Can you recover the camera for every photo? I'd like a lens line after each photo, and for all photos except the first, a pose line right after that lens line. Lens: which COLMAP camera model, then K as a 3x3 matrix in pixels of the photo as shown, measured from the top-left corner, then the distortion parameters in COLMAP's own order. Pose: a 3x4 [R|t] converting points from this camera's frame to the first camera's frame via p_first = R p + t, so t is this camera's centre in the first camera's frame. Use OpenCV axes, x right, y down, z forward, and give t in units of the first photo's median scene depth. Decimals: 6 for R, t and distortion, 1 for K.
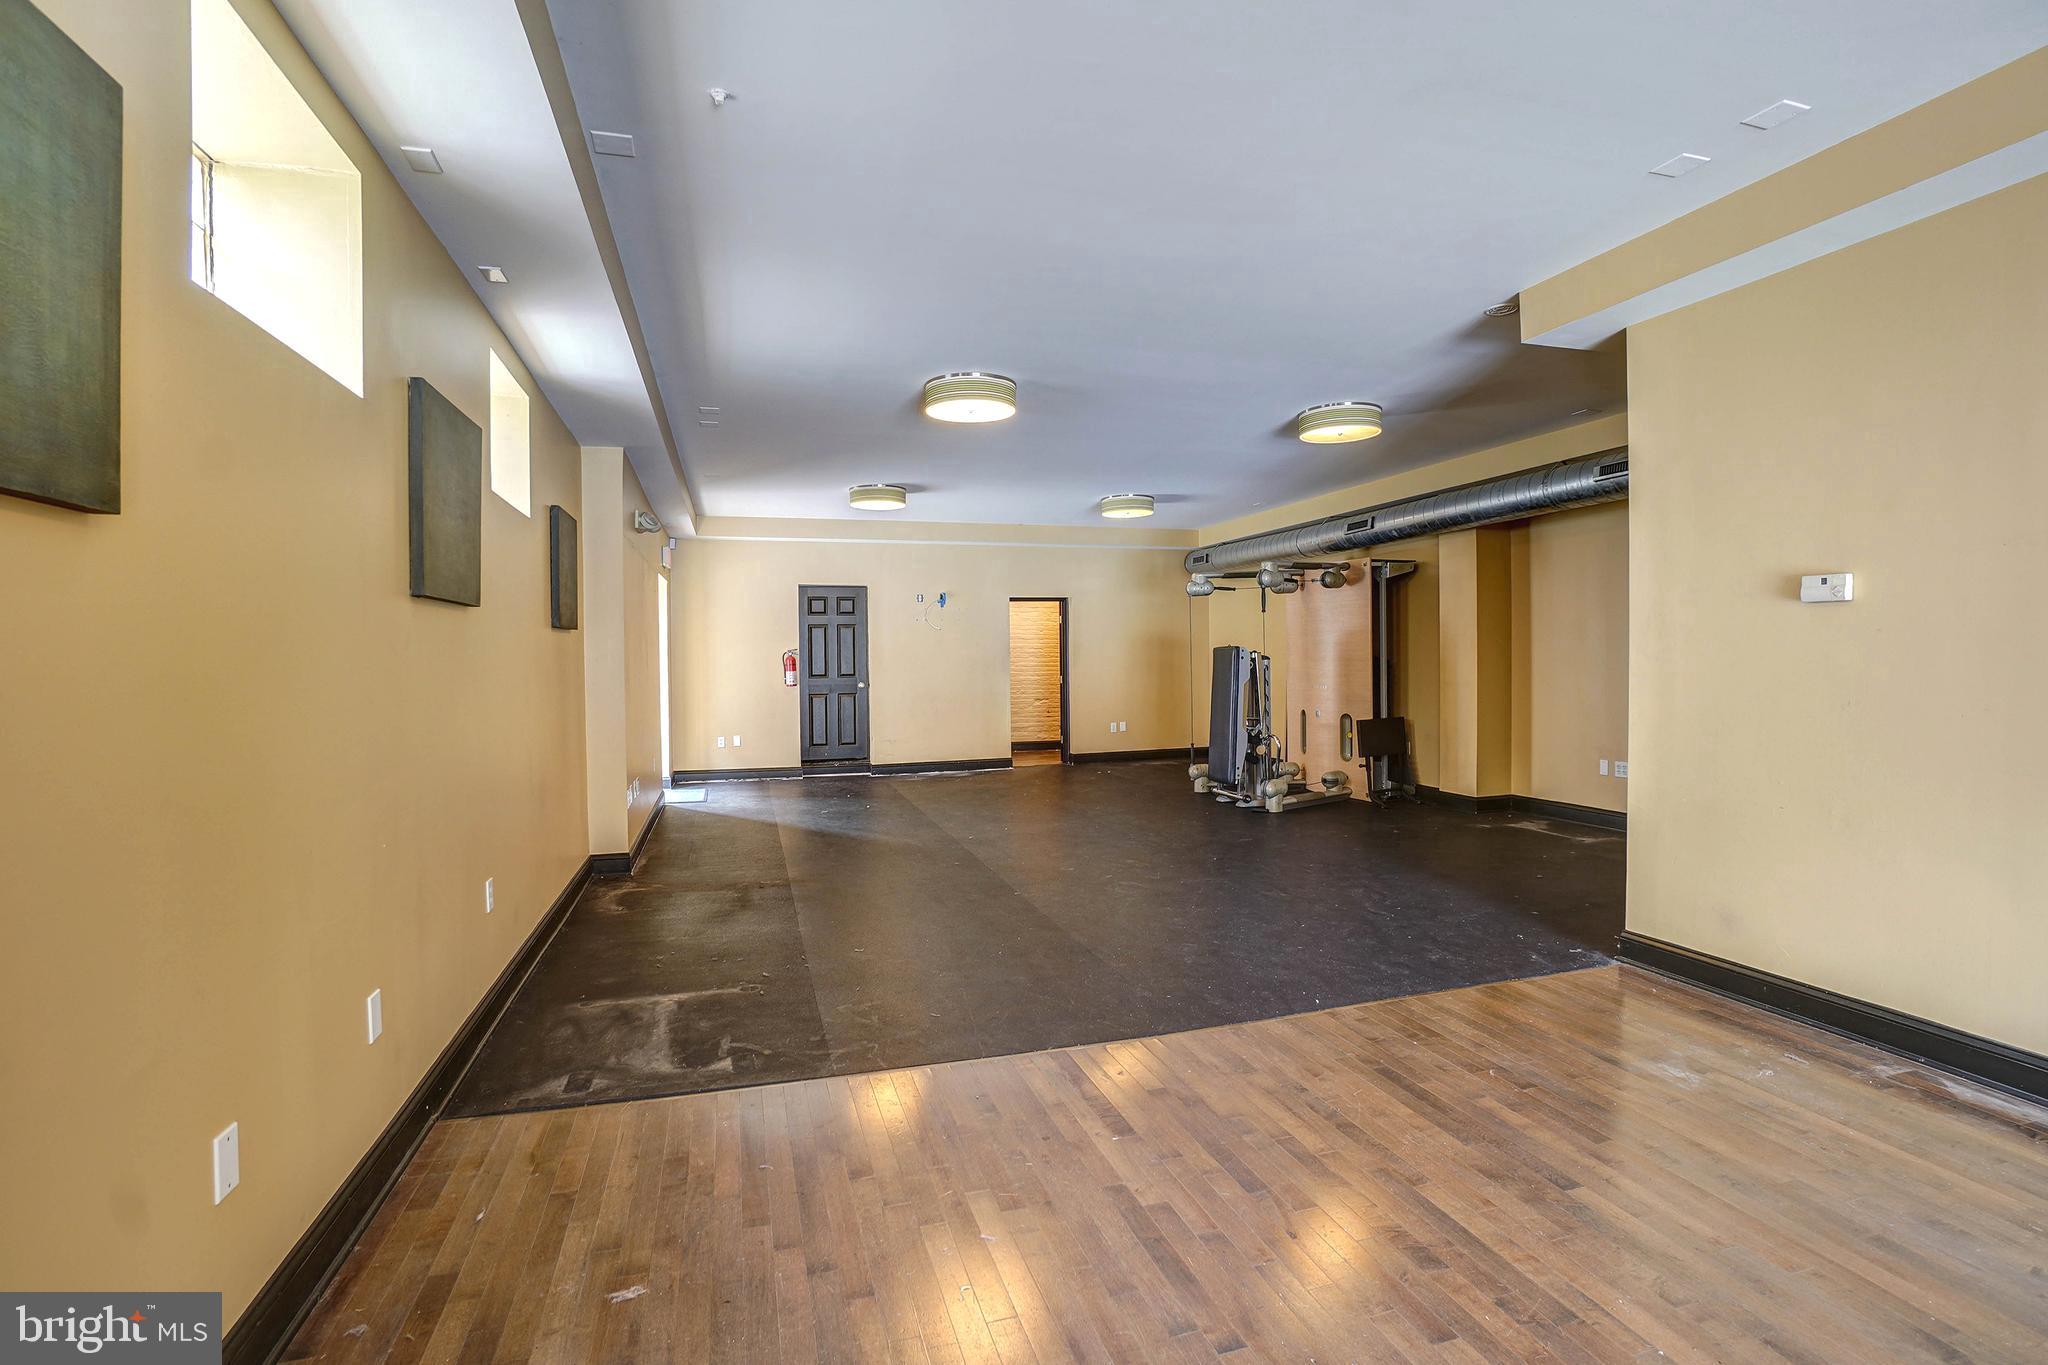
lens RADIAL K [[950.1, 0, 1013.5], [0, 950.1, 673.2], [0, 0, 1]] dist [-0.053581, -0.000124]
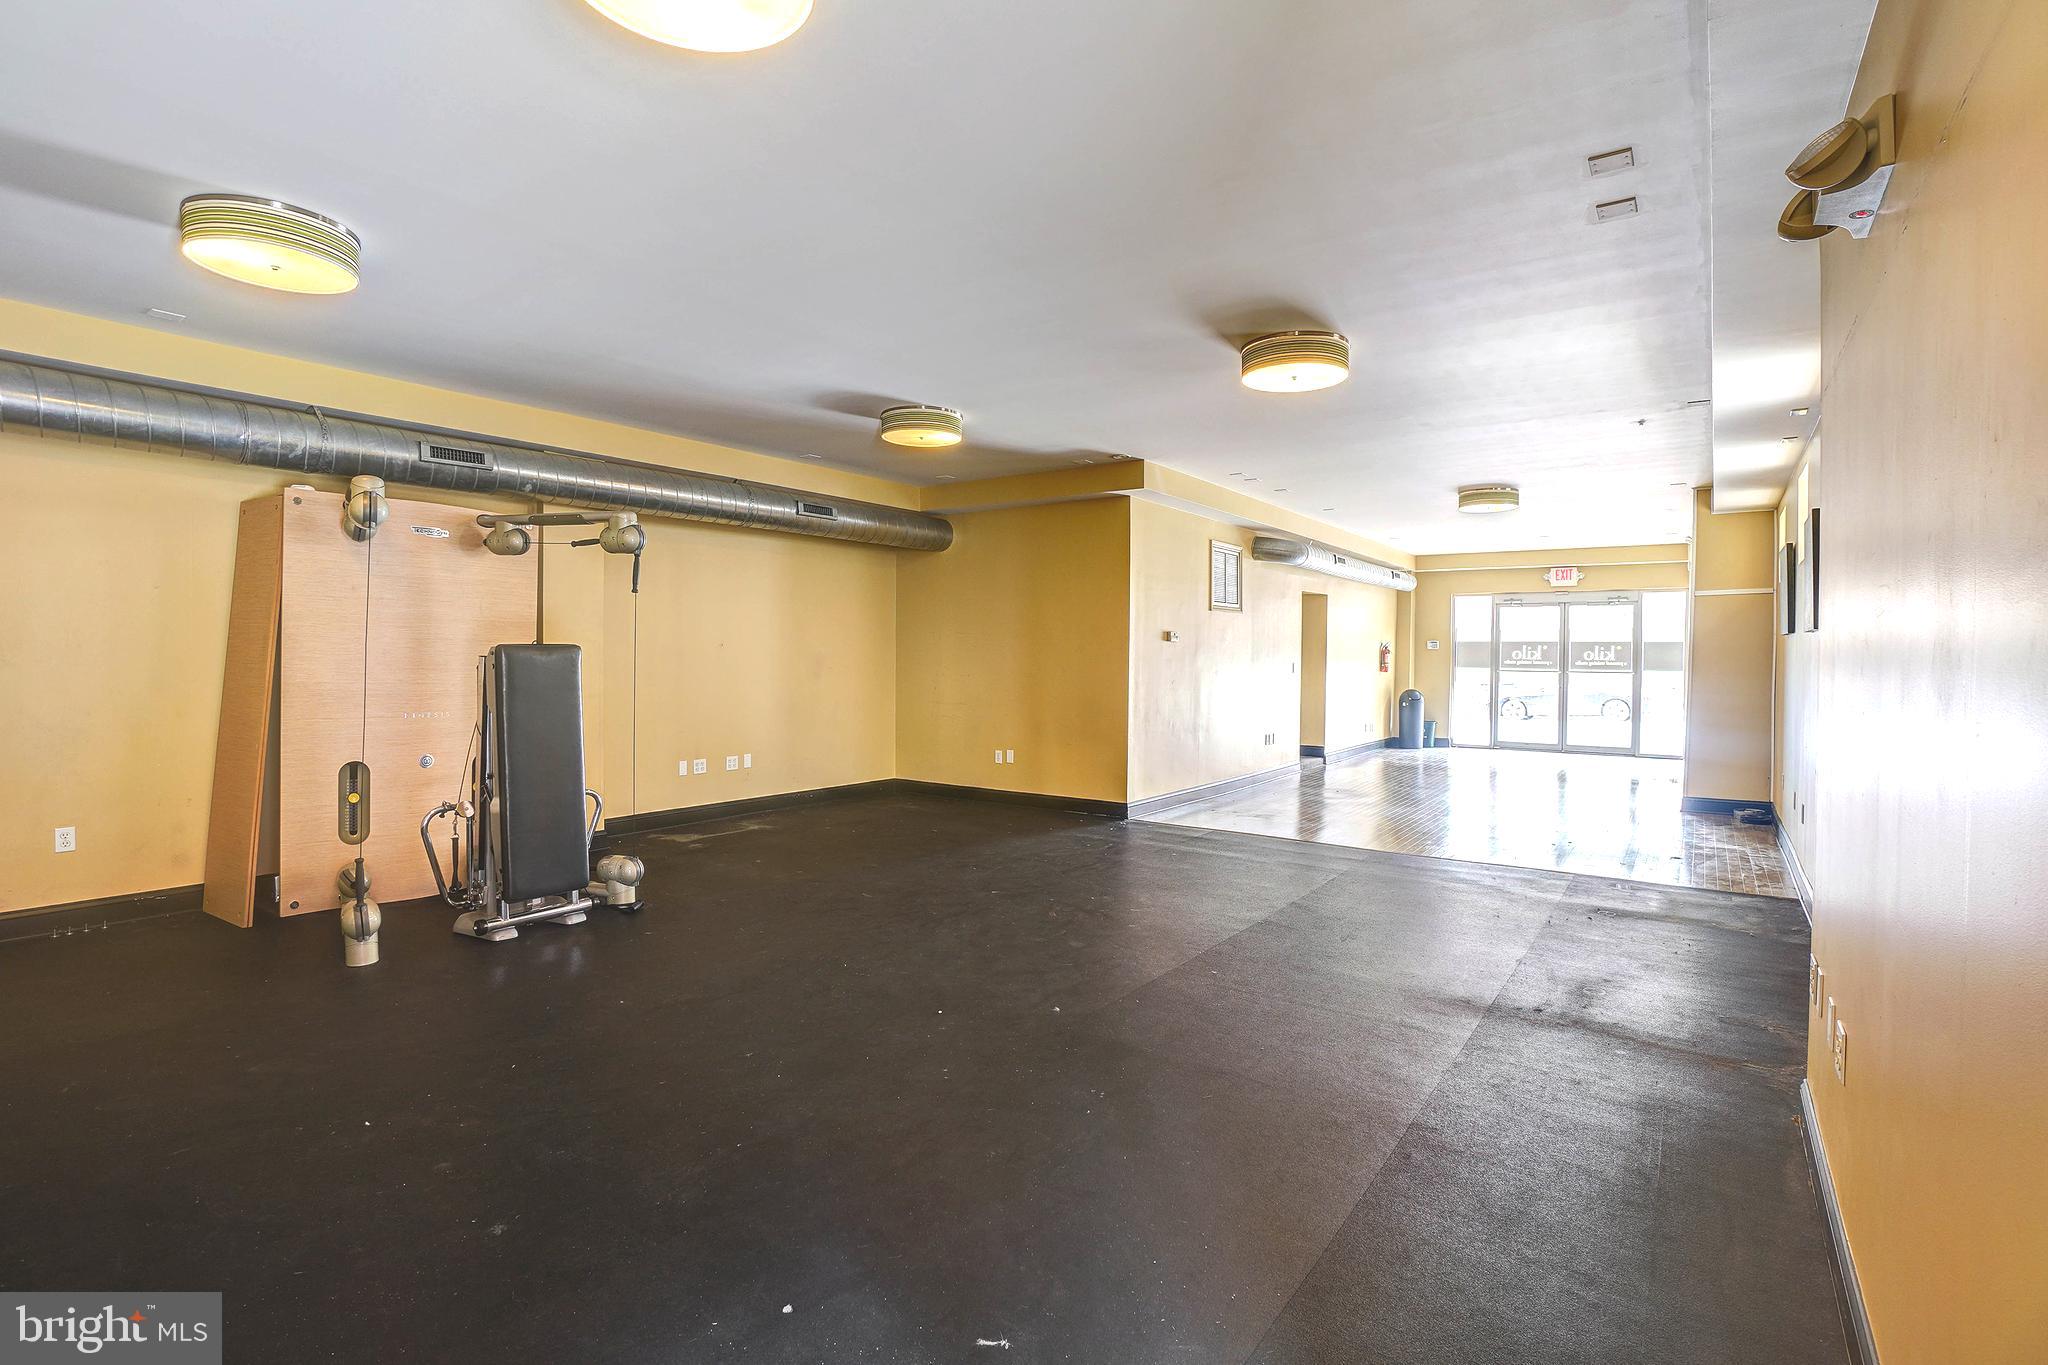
lens RADIAL K [[950.1, 0, 1013.5], [0, 950.1, 673.2], [0, 0, 1]] dist [-0.053581, -0.000124]
pose [[-0.603651, -0.006115, 0.797225, -0.328691], [0.013873, 0.999739, 0.018173, -0.015117], [-0.797128, 0.022030, -0.603408, 0.996073]]
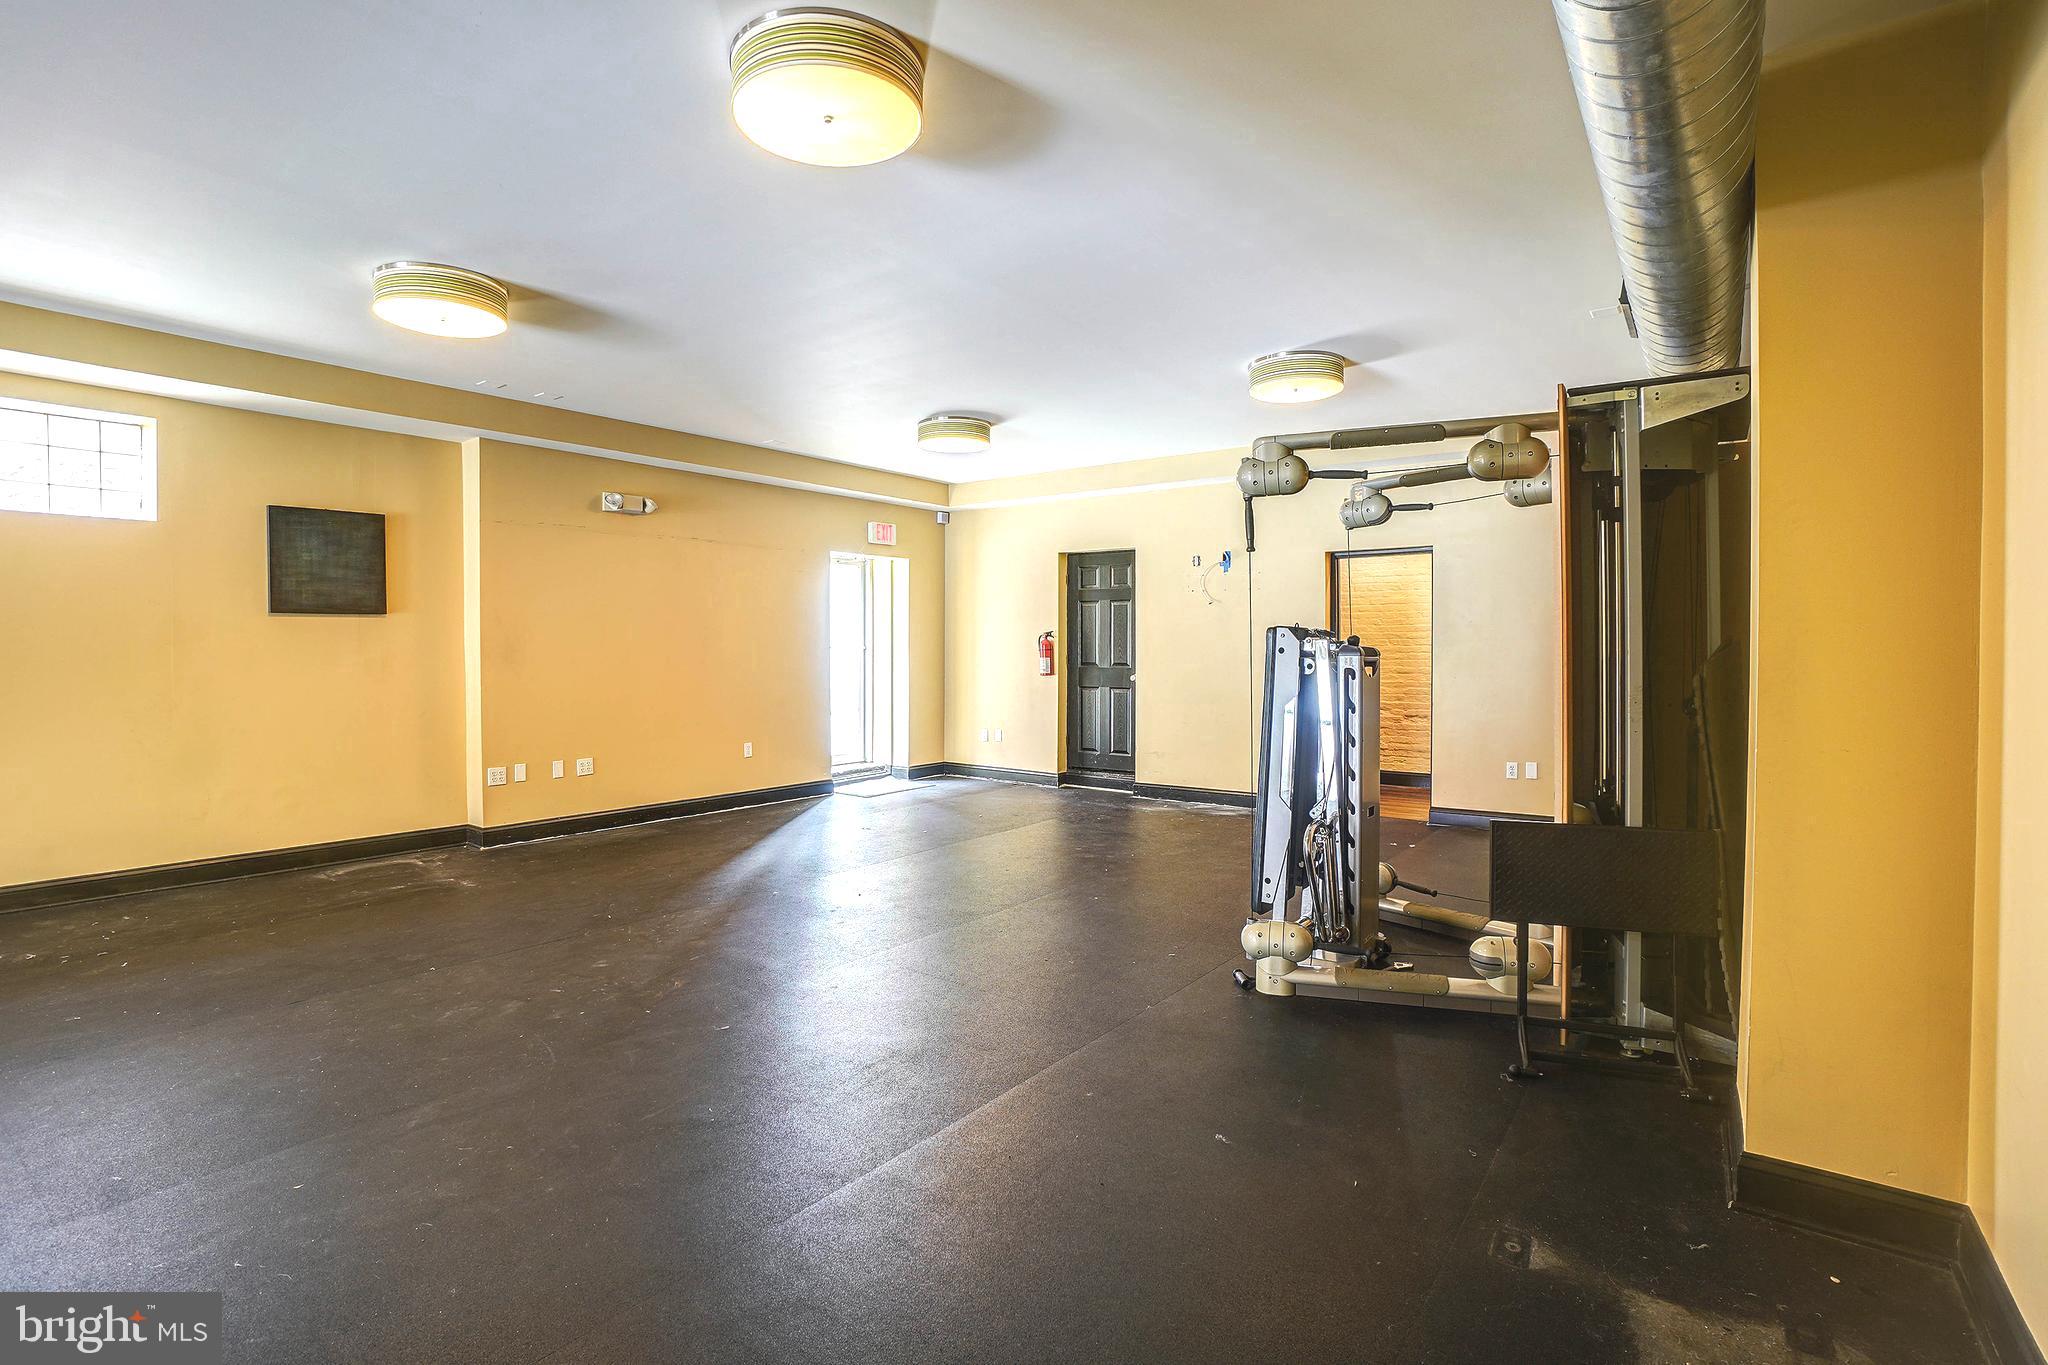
lens RADIAL K [[964.5, 0, 999.1], [0, 964.5, 667.5], [0, 0, 1]] dist [-0.068710, 0.024983]
pose [[0.587124, 0.032214, -0.808856, 0.488306], [-0.021252, 0.999477, 0.024379, -0.014889], [0.809218, 0.002876, 0.587502, 0.539035]]
